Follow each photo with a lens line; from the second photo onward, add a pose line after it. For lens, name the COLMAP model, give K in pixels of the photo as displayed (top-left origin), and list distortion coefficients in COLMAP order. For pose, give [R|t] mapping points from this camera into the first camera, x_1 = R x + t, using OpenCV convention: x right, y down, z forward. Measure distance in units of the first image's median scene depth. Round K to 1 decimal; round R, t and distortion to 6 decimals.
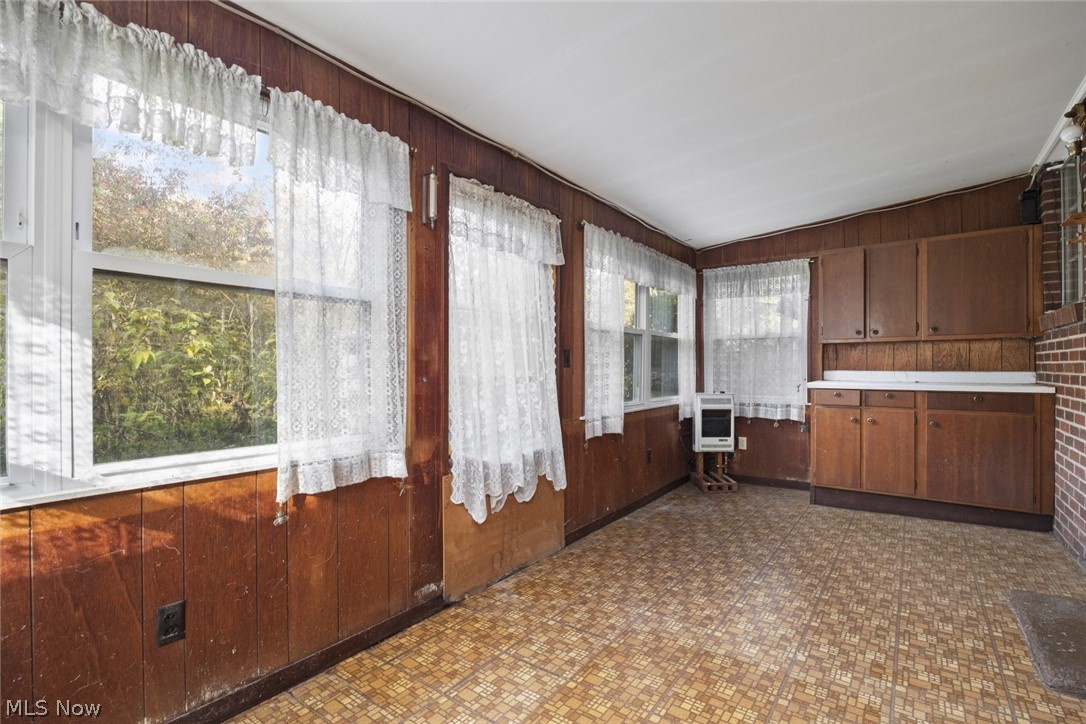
lens RADIAL K [[490.9, 0, 544.3], [0, 490.9, 361.8], [0, 0, 1]] dist [-0.015081, 0.000564]
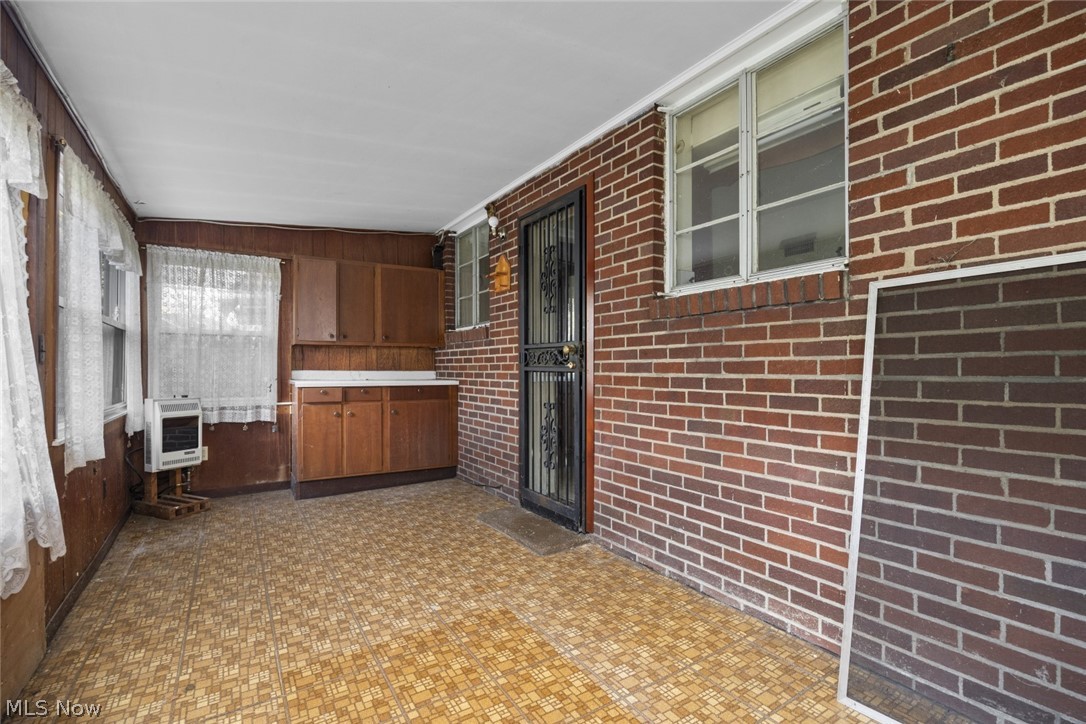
lens RADIAL K [[490.9, 0, 544.3], [0, 490.9, 361.8], [0, 0, 1]] dist [-0.015081, 0.000564]
pose [[0.376820, 0.015816, 0.926151, -0.216193], [-0.012304, 0.999851, -0.012068, 0.006630], [-0.926205, -0.006848, 0.376959, 0.135276]]
